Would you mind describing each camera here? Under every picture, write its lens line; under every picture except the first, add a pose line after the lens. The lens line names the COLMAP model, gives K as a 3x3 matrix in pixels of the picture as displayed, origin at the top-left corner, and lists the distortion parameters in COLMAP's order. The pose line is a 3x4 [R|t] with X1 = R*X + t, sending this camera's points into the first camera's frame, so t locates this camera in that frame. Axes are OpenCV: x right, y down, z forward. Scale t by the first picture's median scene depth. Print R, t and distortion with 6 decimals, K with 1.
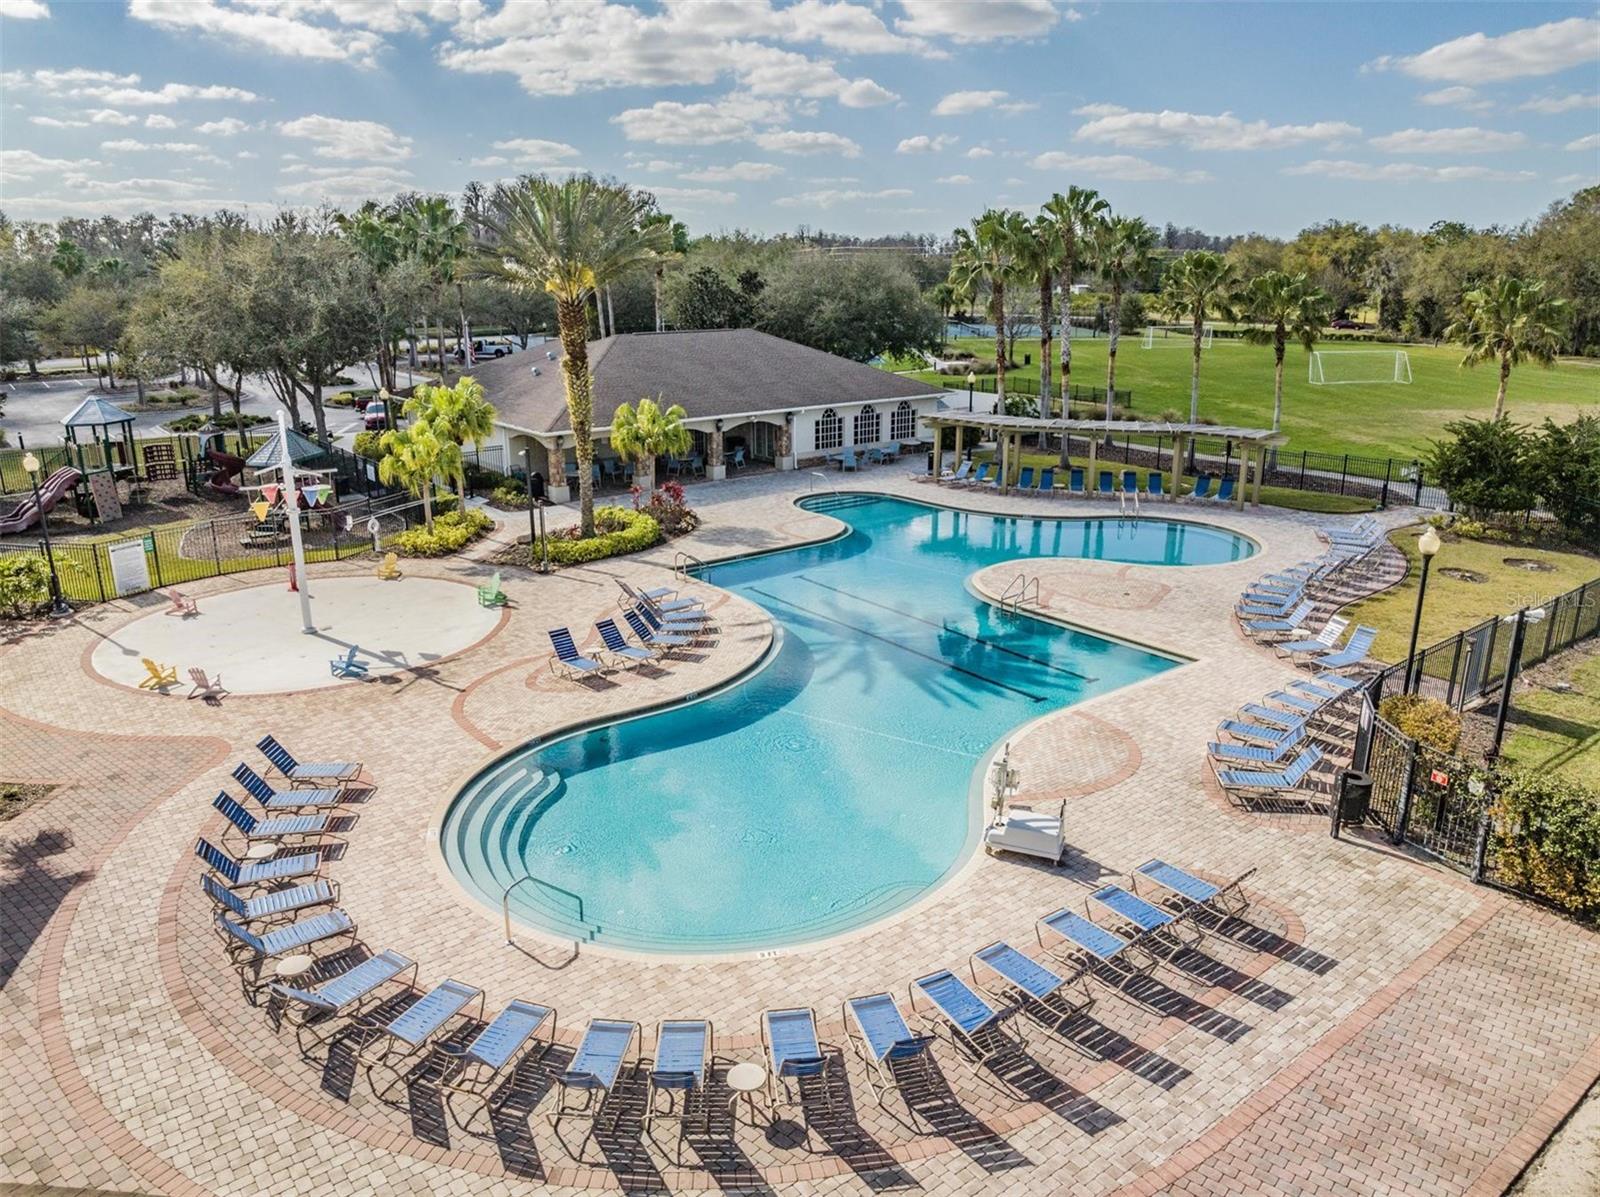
lens RADIAL K [[1120.3, 0, 800.0], [0, 1120.3, 598.5], [0, 0, 1]] dist [-0.034848, 0.002740]
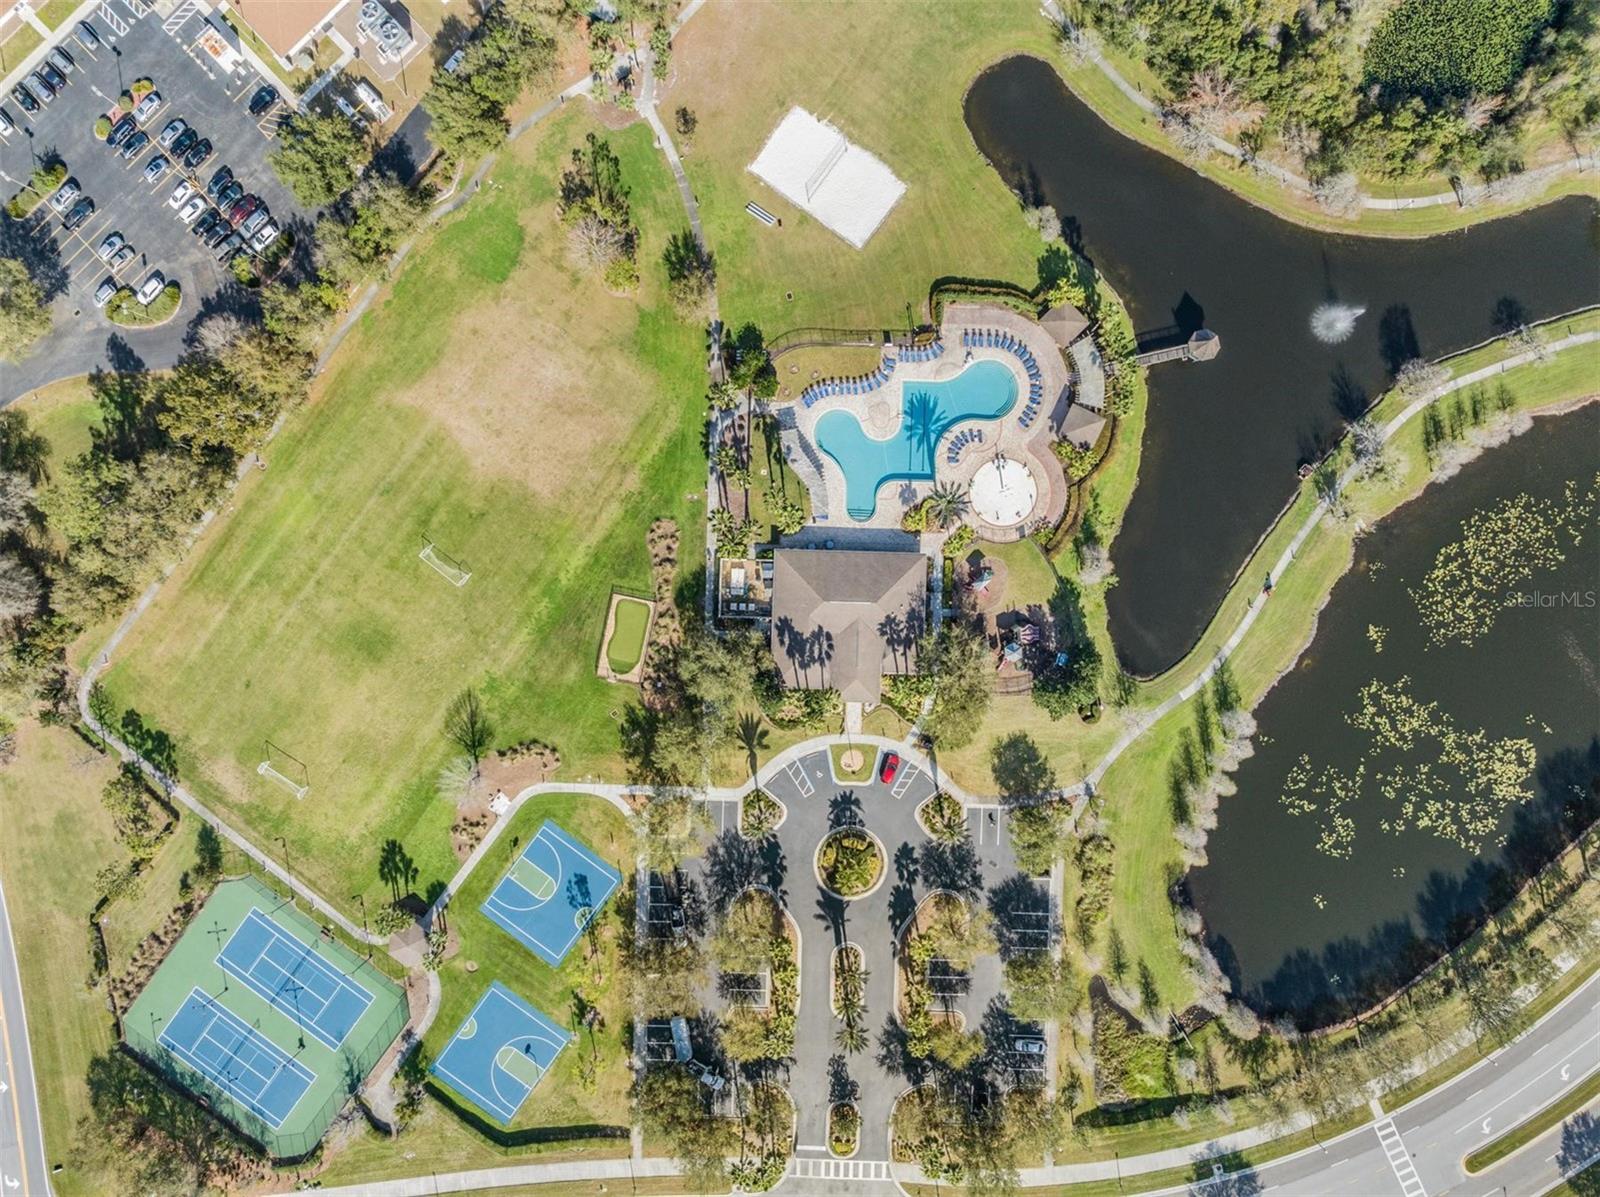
lens RADIAL K [[1126.4, 0, 800.0], [0, 1126.4, 598.5], [0, 0, 1]] dist [-0.041858, 0.002164]
pose [[-0.768662, -0.639654, -0.001441, 0.018096], [0.183662, -0.222860, 0.957393, -6.234500], [-0.612722, 0.735647, 0.288784, 0.409671]]
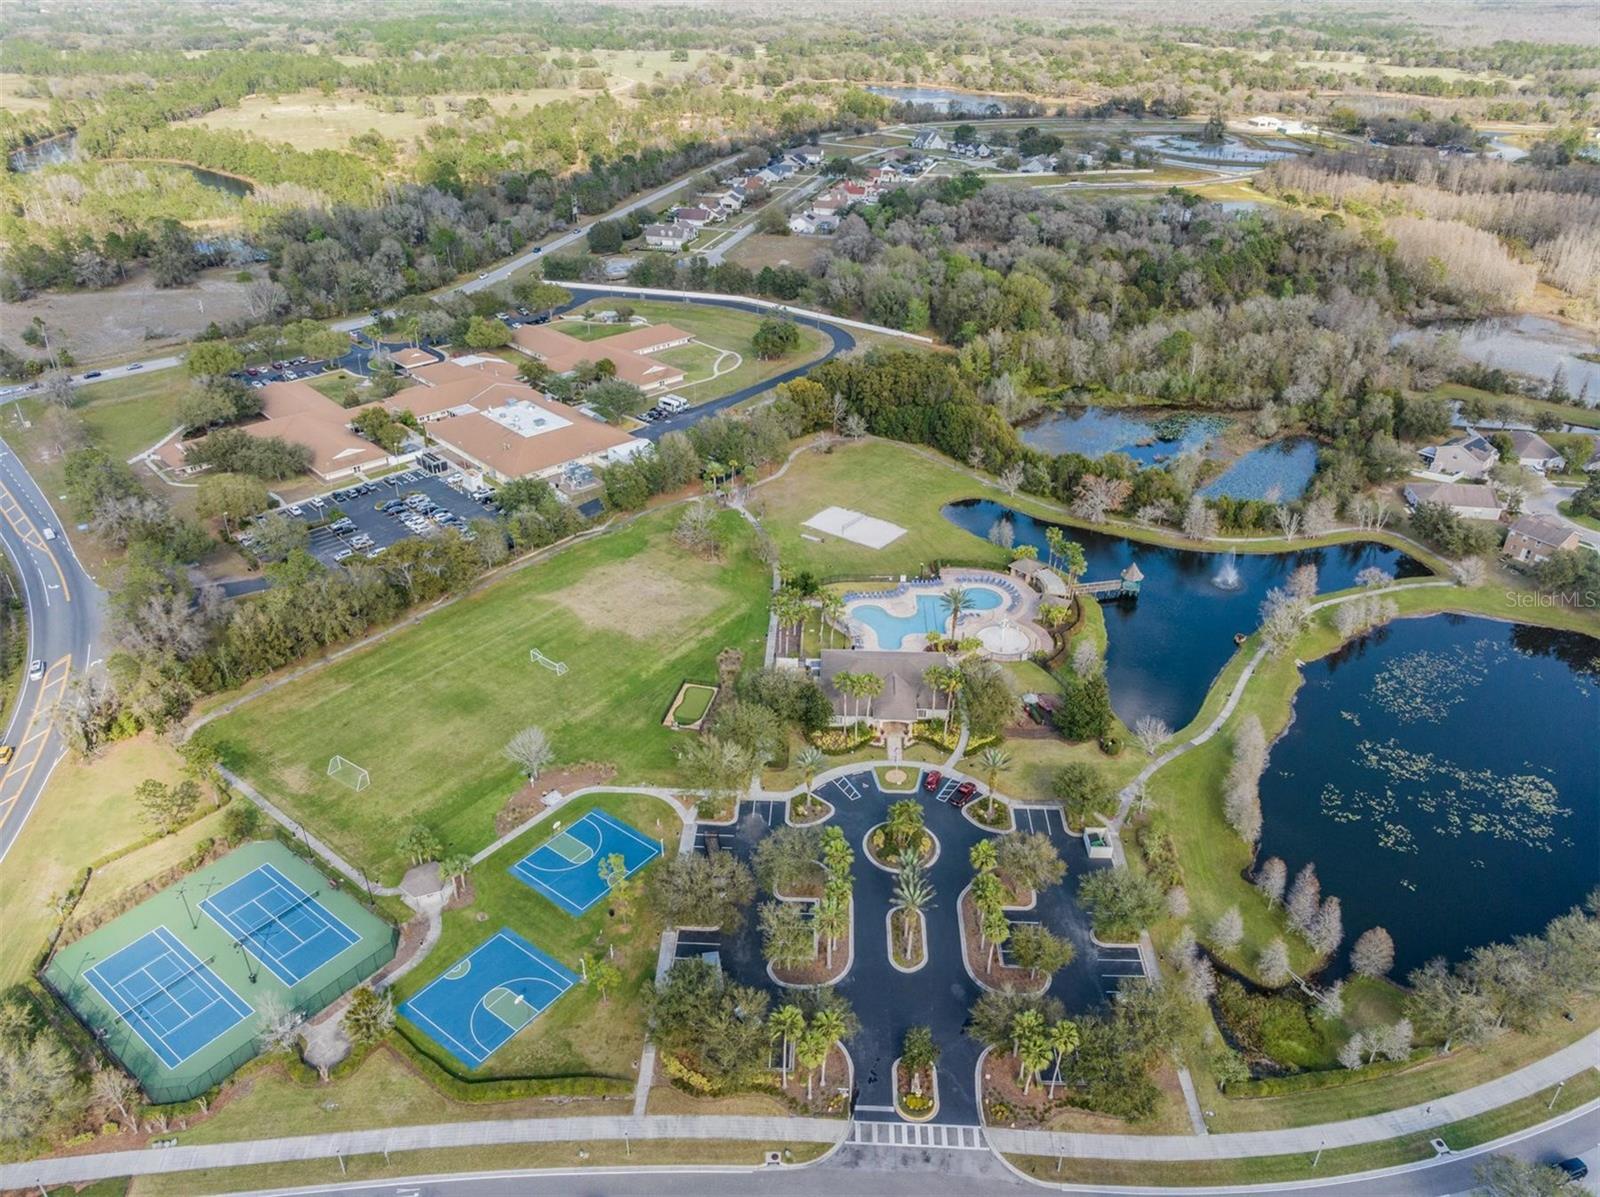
lens RADIAL K [[1120.3, 0, 800.0], [0, 1120.3, 598.5], [0, 0, 1]] dist [-0.034848, 0.002740]
pose [[-0.761835, -0.323742, 0.561069, -3.667631], [0.181051, 0.725216, 0.664291, -5.588914], [-0.621955, 0.607662, -0.493881, 5.610204]]
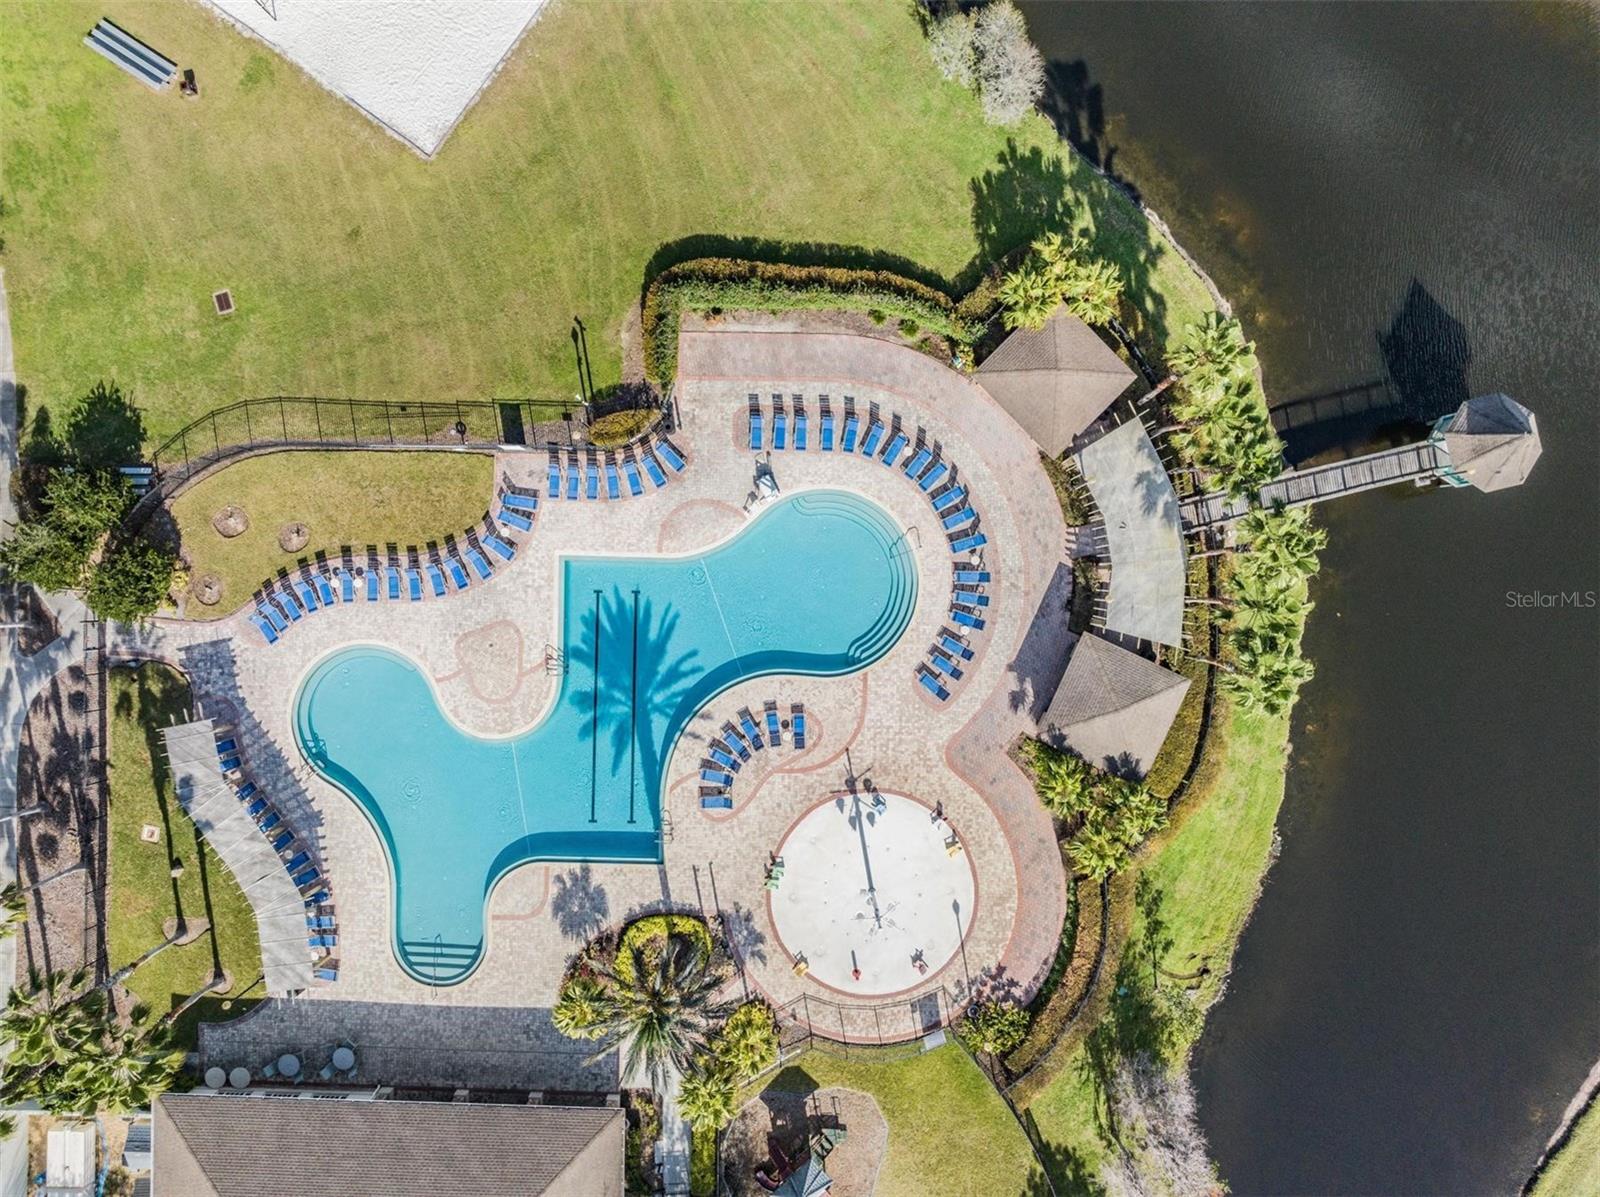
lens RADIAL K [[1126.4, 0, 800.0], [0, 1126.4, 598.5], [0, 0, 1]] dist [-0.041858, 0.002164]
pose [[-0.773179, -0.634188, -0.000223, -0.037834], [0.180508, -0.220406, 0.958560, -1.815467], [-0.607956, 0.741099, 0.284889, 0.187883]]
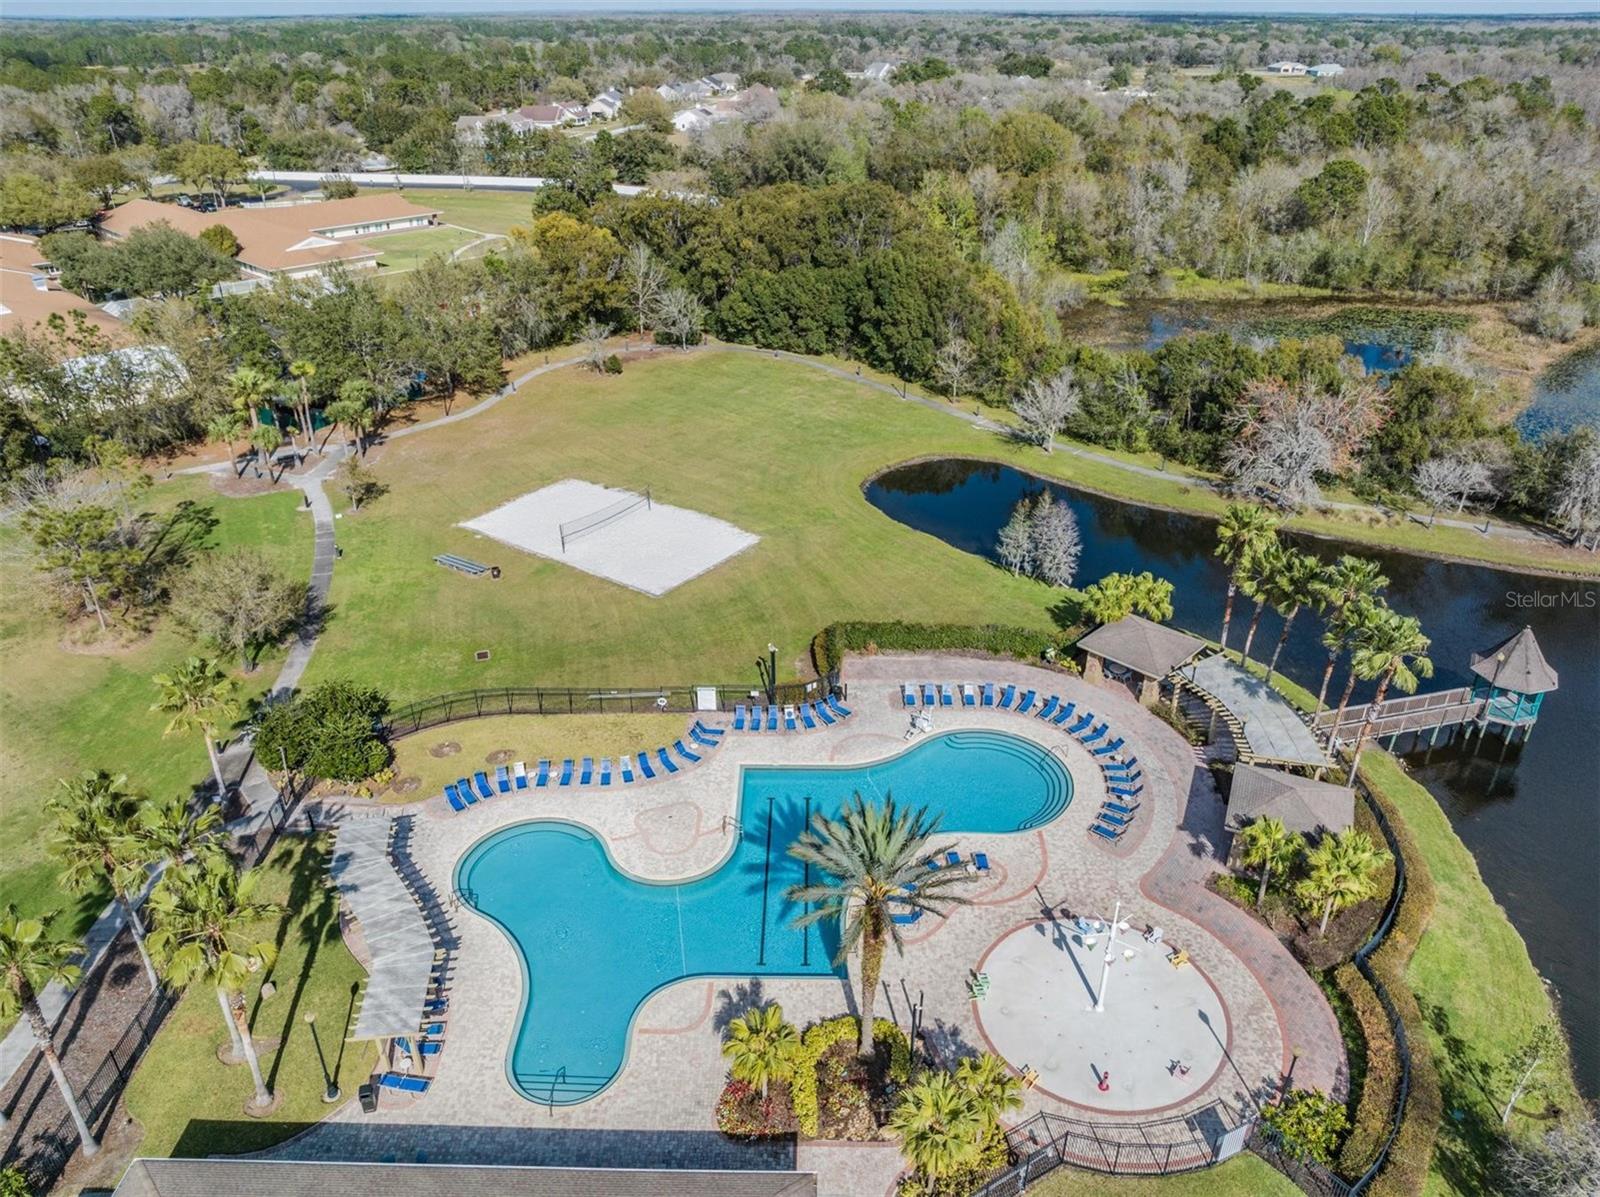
lens RADIAL K [[1126.4, 0, 800.0], [0, 1126.4, 598.5], [0, 0, 1]] dist [-0.041858, 0.002164]
pose [[-0.778243, -0.288618, 0.557707, -0.884717], [0.182613, 0.745722, 0.640742, -1.584134], [-0.600824, 0.600498, -0.527648, 1.864913]]
